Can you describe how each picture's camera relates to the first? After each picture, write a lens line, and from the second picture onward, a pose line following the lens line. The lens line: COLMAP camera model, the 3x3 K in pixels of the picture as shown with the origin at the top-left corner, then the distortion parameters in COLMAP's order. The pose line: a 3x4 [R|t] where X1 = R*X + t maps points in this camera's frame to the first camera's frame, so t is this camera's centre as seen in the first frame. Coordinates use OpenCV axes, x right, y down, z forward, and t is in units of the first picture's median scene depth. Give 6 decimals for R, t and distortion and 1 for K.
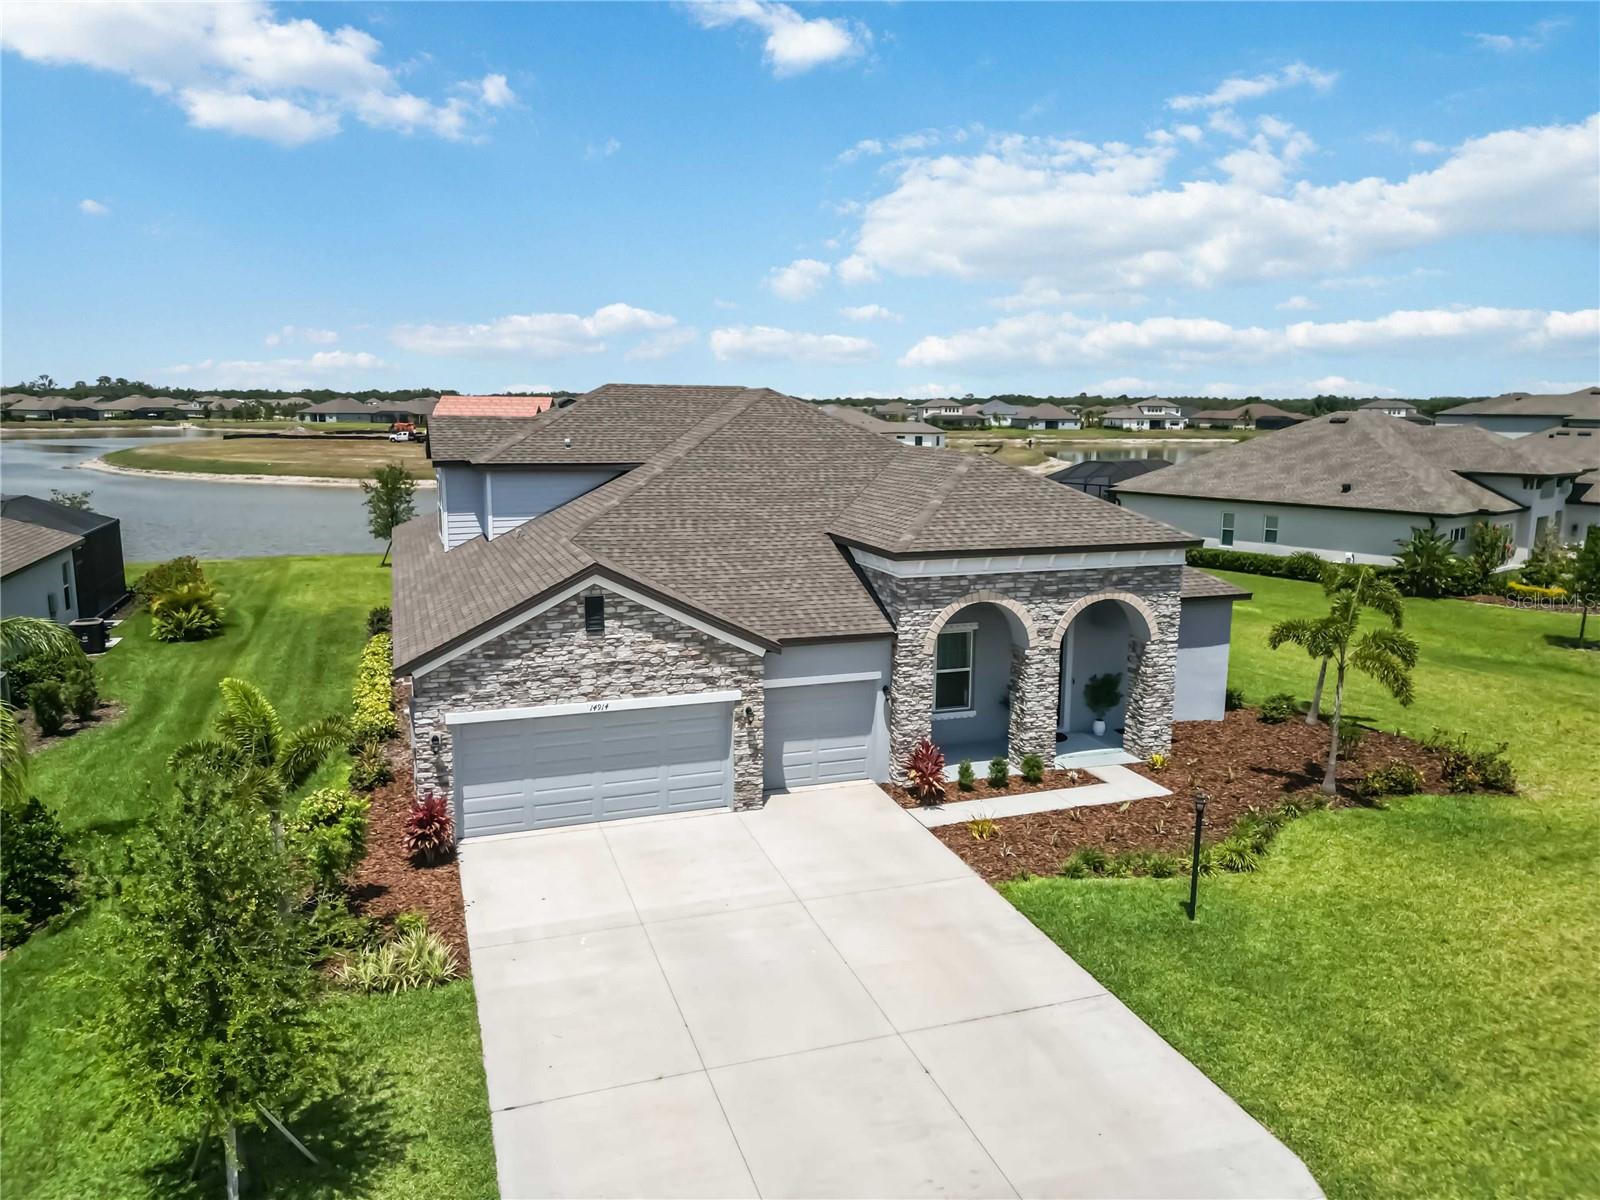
lens RADIAL K [[1126.3, 0, 800.0], [0, 1126.3, 600.0], [0, 0, 1]] dist [0.056936, -0.061689]
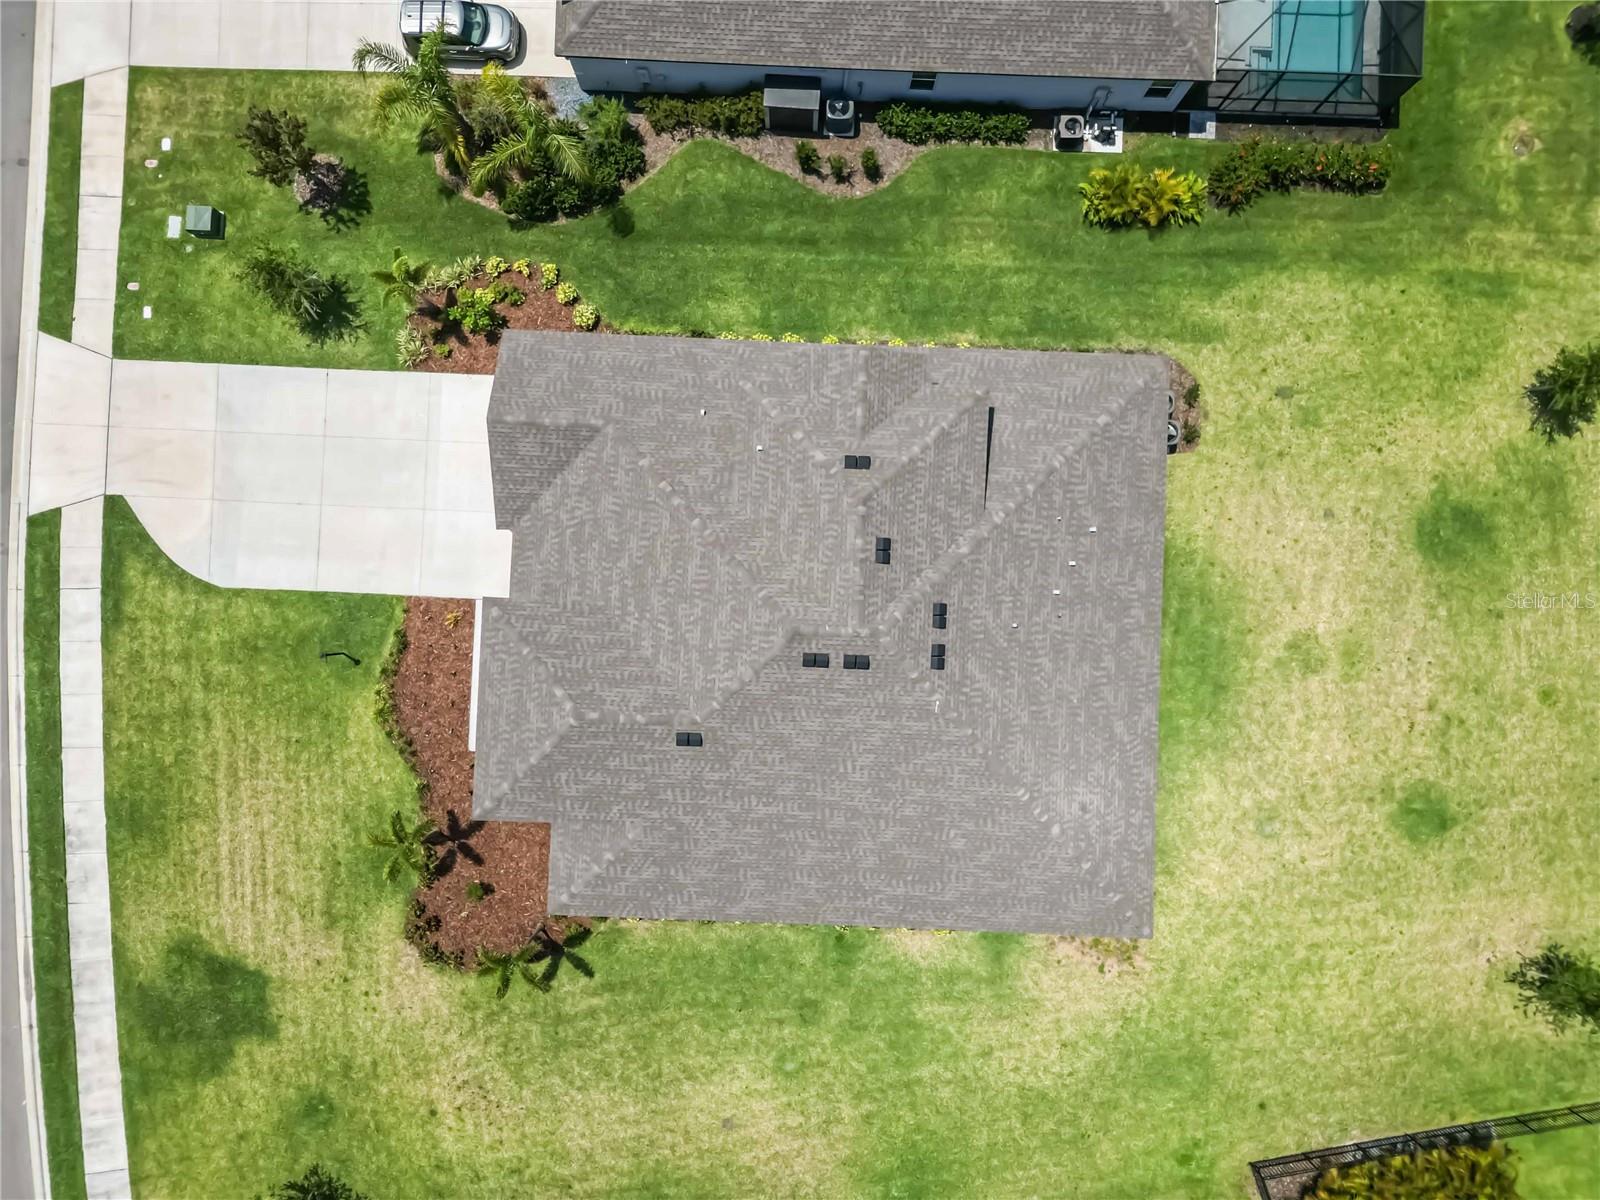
lens RADIAL K [[1126.3, 0, 800.0], [0, 1126.3, 600.0], [0, 0, 1]] dist [0.056936, -0.061689]
pose [[-0.371144, 0.928189, -0.026800, -0.043718], [-0.156482, -0.034070, 0.987093, -1.821470], [0.915295, 0.370547, 0.157890, 1.195928]]
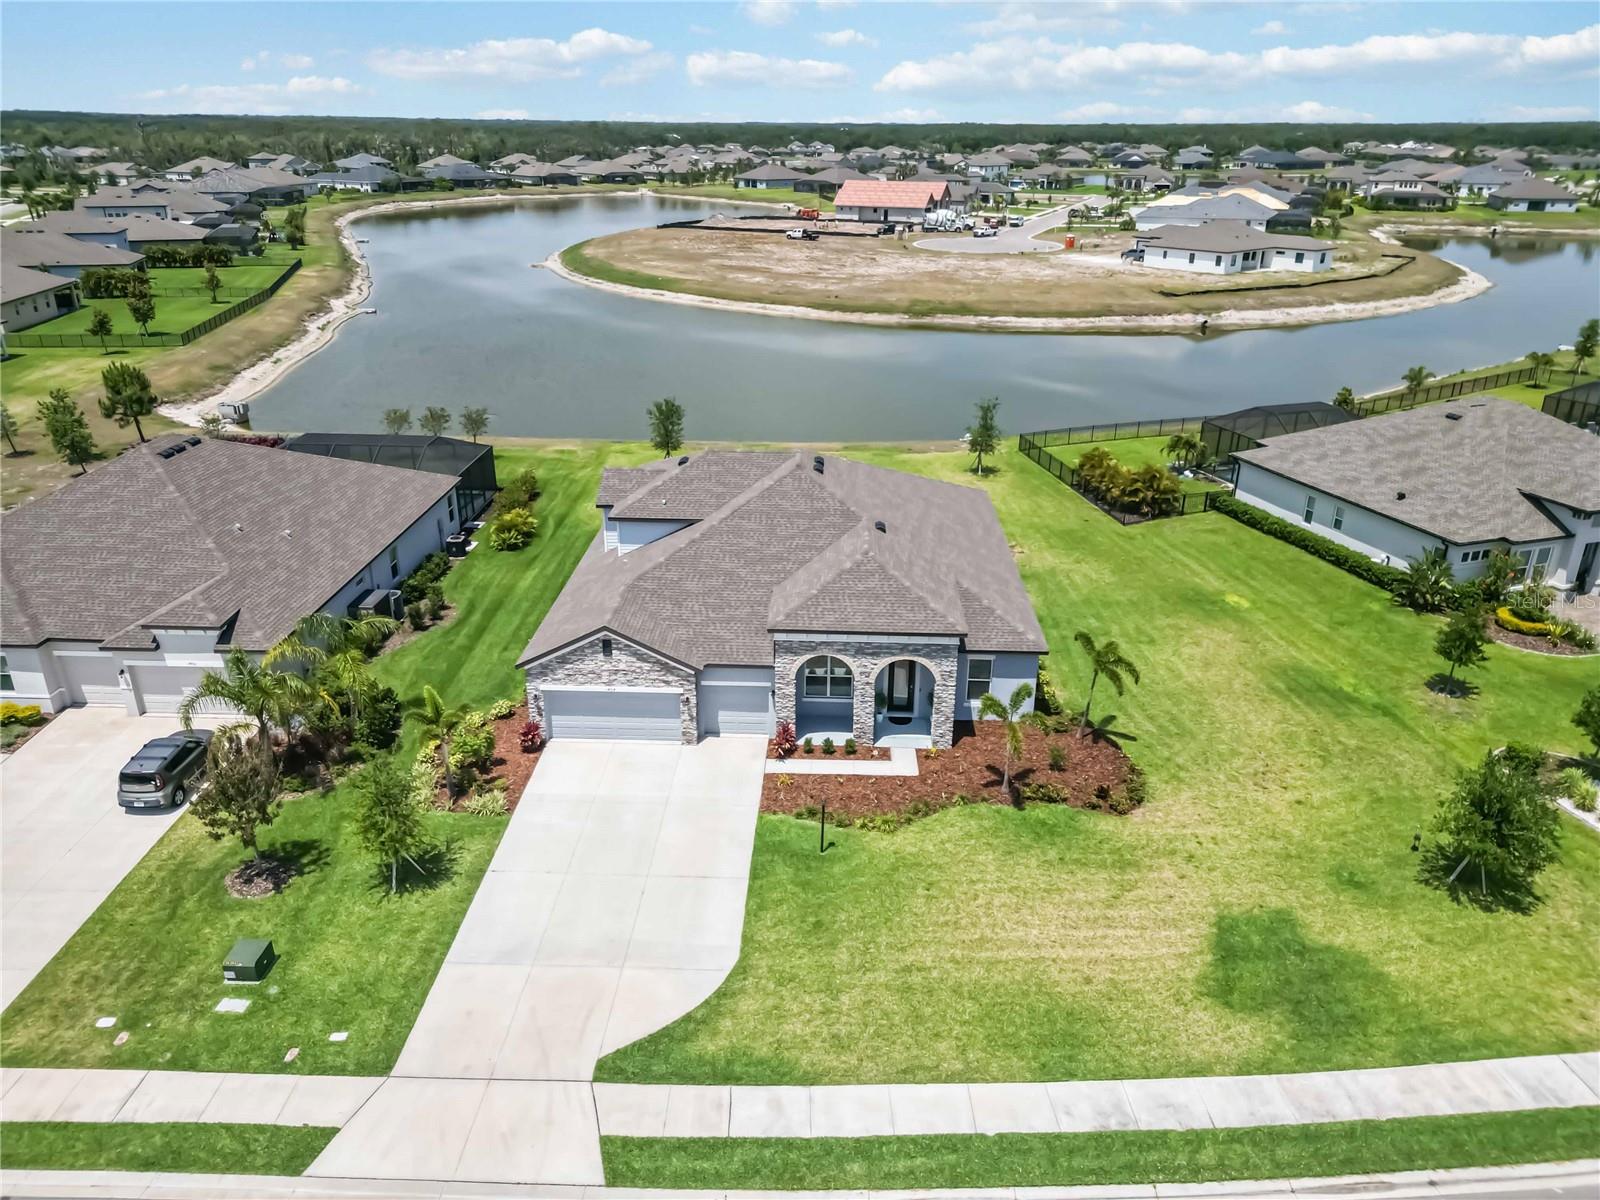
lens RADIAL K [[1126.3, 0, 800.0], [0, 1126.3, 600.0], [0, 0, 1]] dist [0.056936, -0.061689]
pose [[0.928304, 0.143844, -0.342871, 0.781583], [-0.064517, 0.970463, 0.232462, -0.534634], [0.366182, -0.193674, 0.910165, -0.674360]]
